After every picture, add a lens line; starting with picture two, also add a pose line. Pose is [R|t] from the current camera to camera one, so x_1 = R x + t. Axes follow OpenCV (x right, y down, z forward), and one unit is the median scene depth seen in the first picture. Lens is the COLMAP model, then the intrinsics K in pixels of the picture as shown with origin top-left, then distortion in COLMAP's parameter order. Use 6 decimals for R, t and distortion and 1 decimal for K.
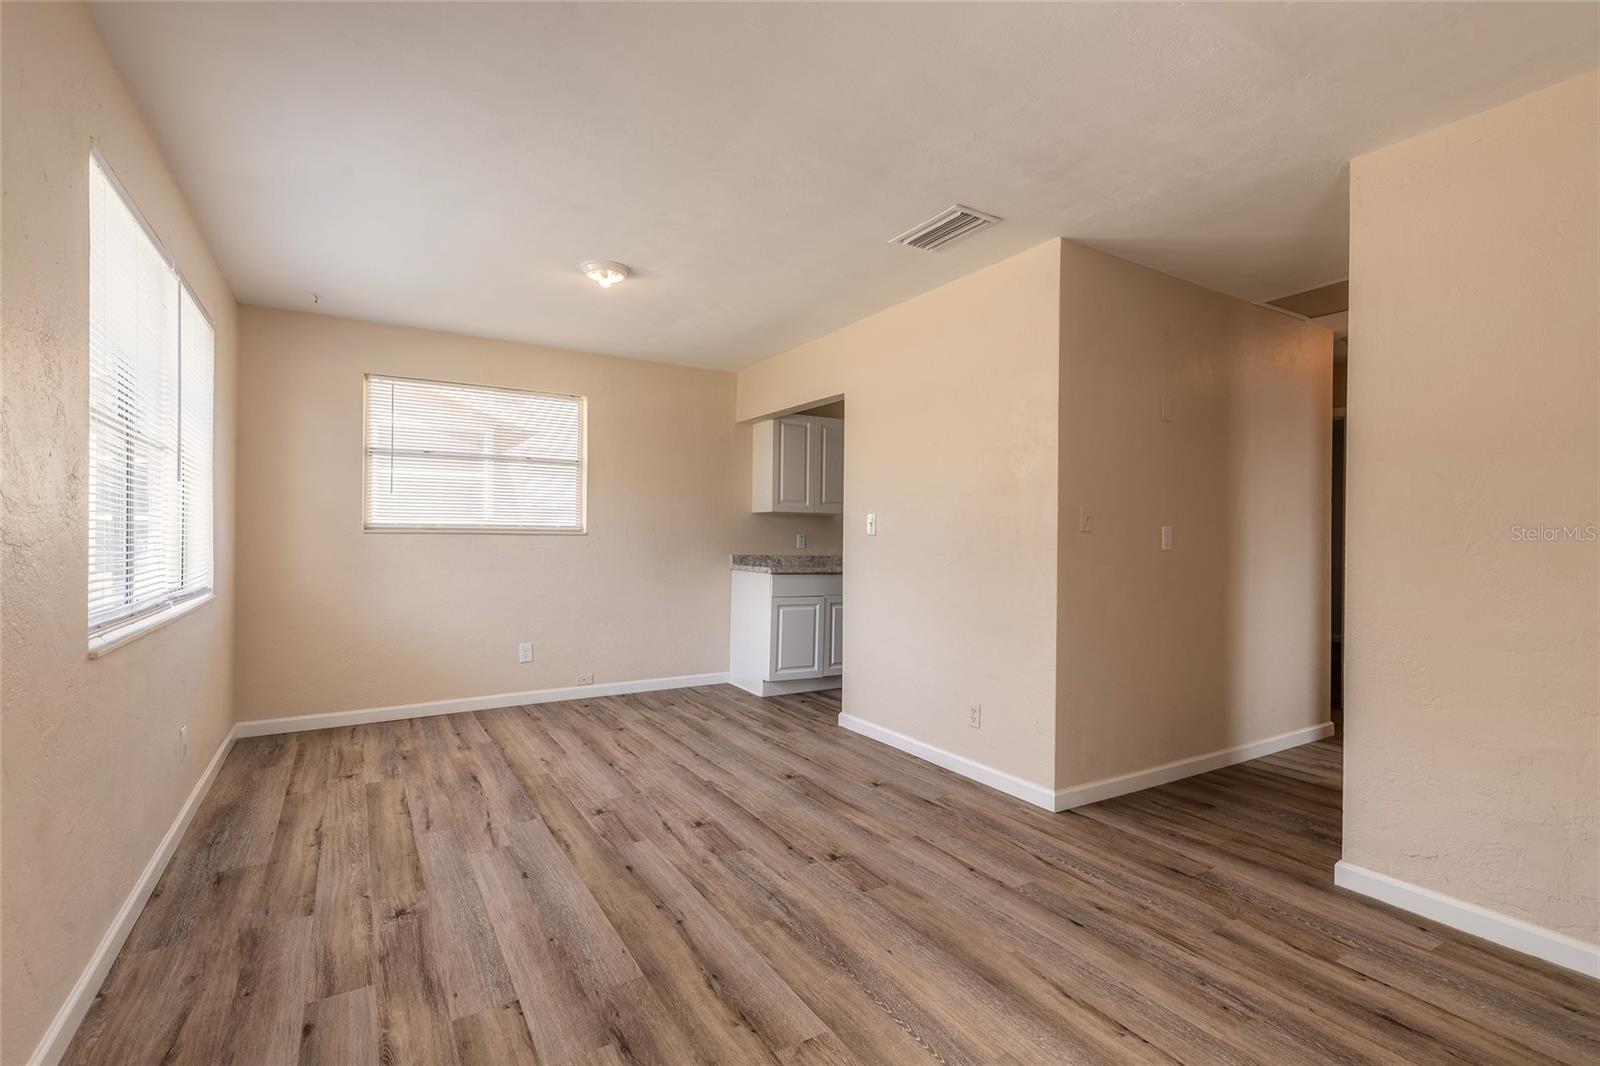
lens RADIAL K [[721.0, 0, 796.3], [0, 721.0, 536.6], [0, 0, 1]] dist [0.004959, -0.000756]
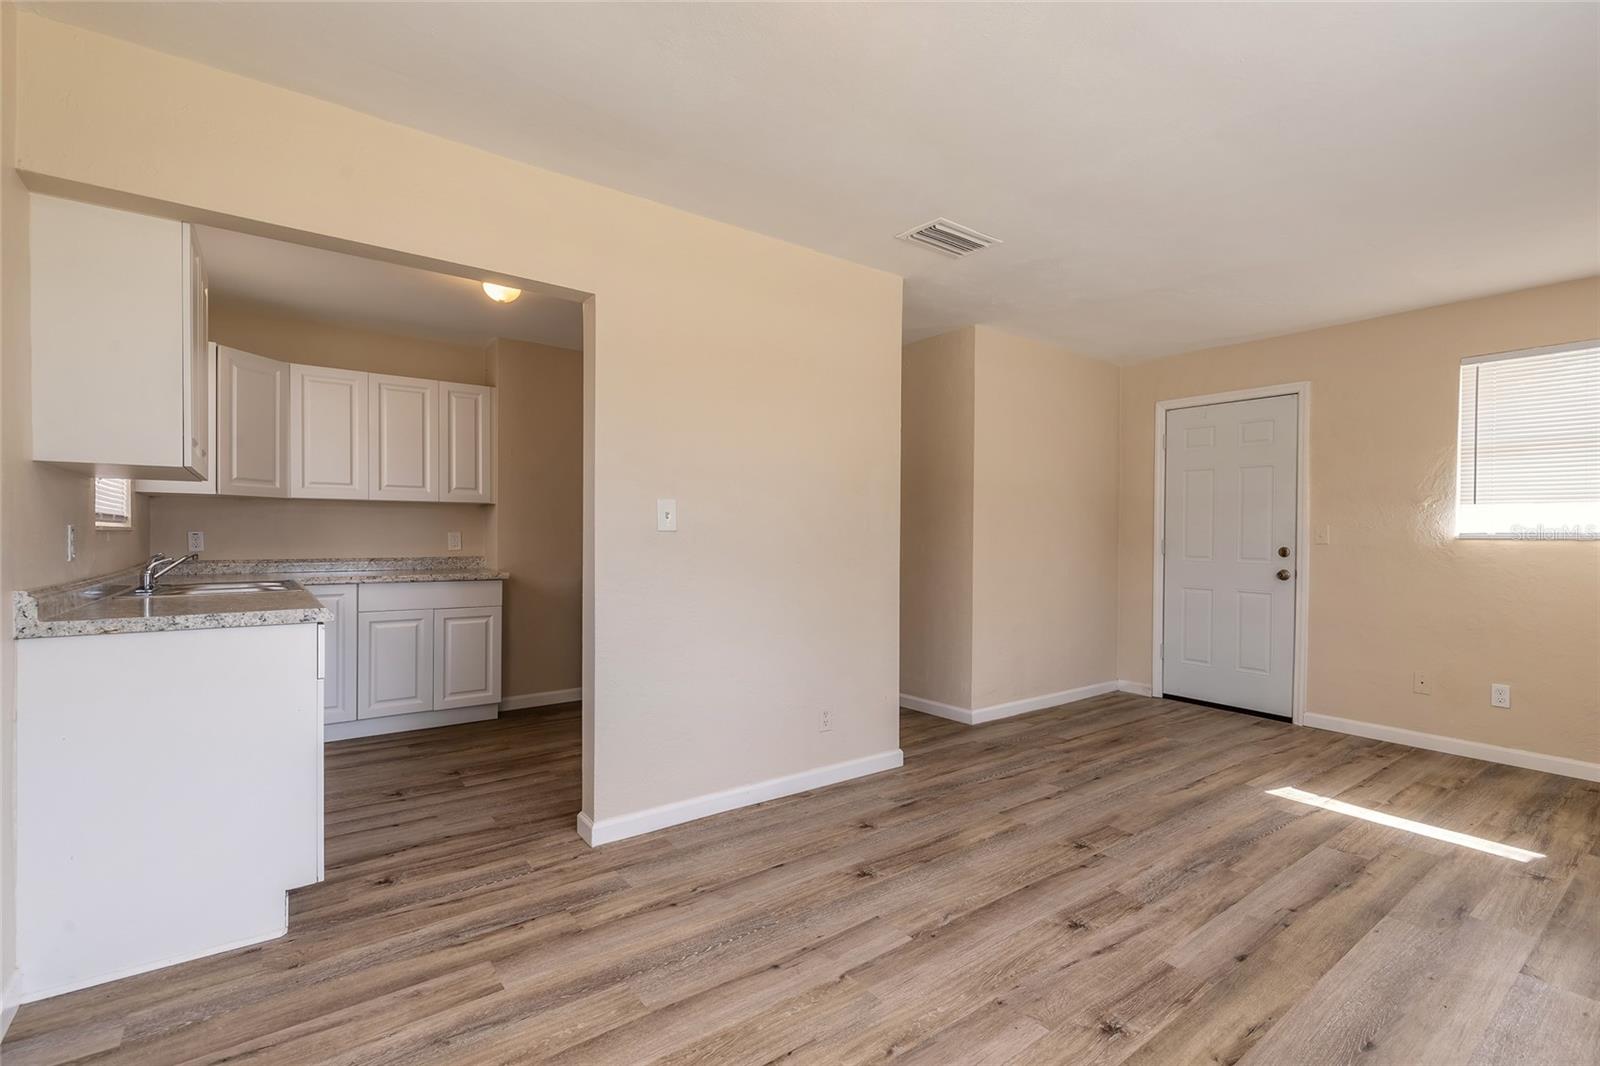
lens RADIAL K [[721.0, 0, 796.3], [0, 721.0, 536.6], [0, 0, 1]] dist [0.004959, -0.000756]
pose [[-0.089958, -0.017817, 0.995786, -0.844261], [-0.007530, 0.999824, 0.017209, -0.013051], [-0.995917, -0.005950, -0.090076, 1.357323]]
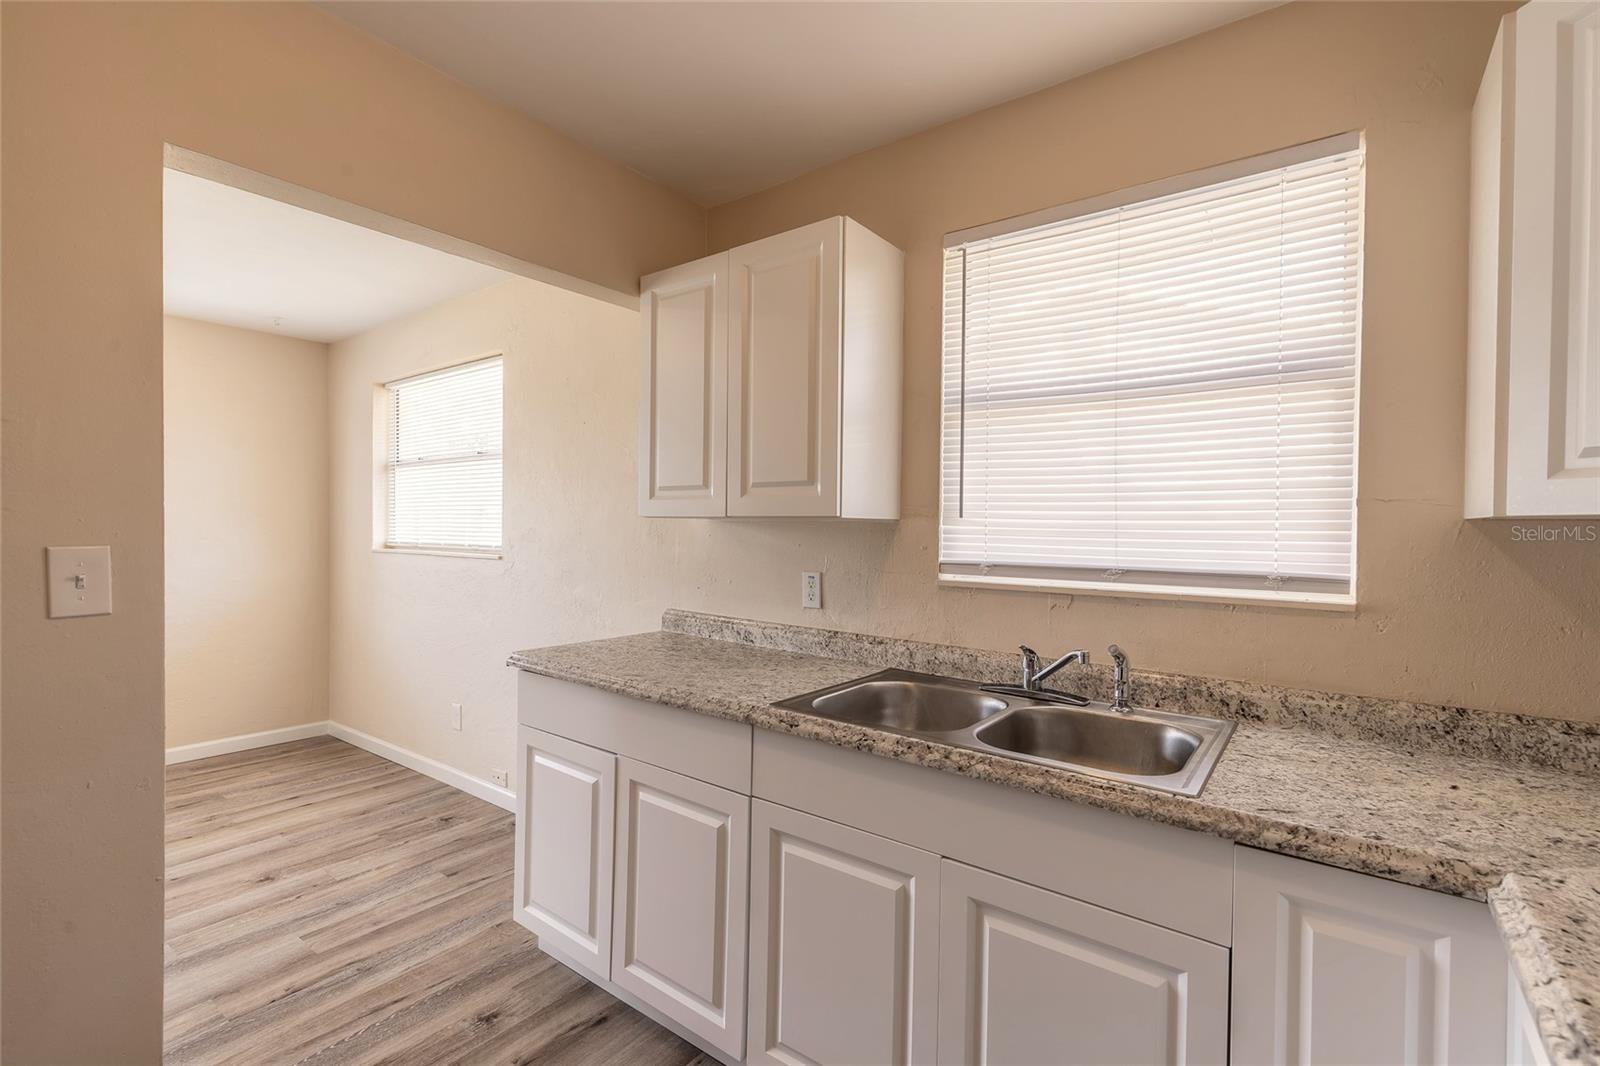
lens RADIAL K [[721.0, 0, 796.3], [0, 721.0, 536.6], [0, 0, 1]] dist [0.004959, -0.000756]
pose [[0.365970, 0.004542, -0.930616, 0.741784], [-0.004476, 0.999985, 0.003120, -0.046929], [0.930616, 0.003024, 0.365985, 1.769434]]
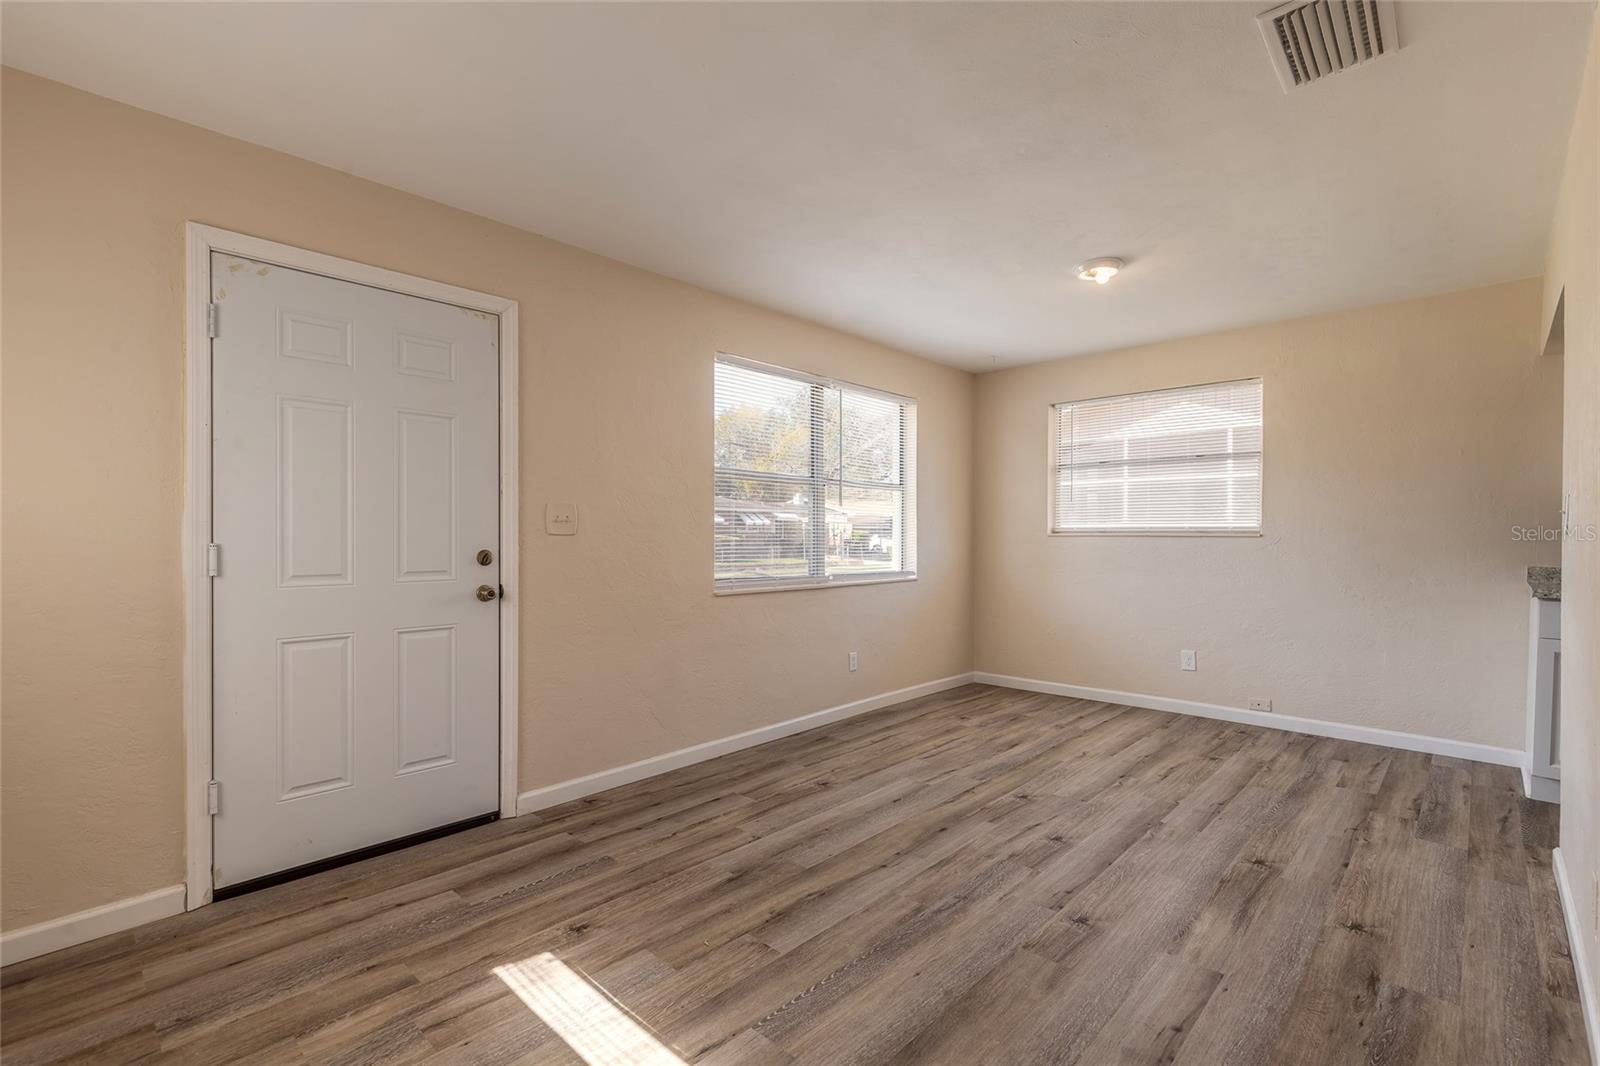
lens RADIAL K [[721.0, 0, 796.3], [0, 721.0, 536.6], [0, 0, 1]] dist [0.004959, -0.000756]
pose [[0.257226, -0.006071, -0.966332, 0.703843], [0.000389, 0.999981, -0.006179, 0.004039], [0.966351, 0.001213, 0.257223, 0.420043]]
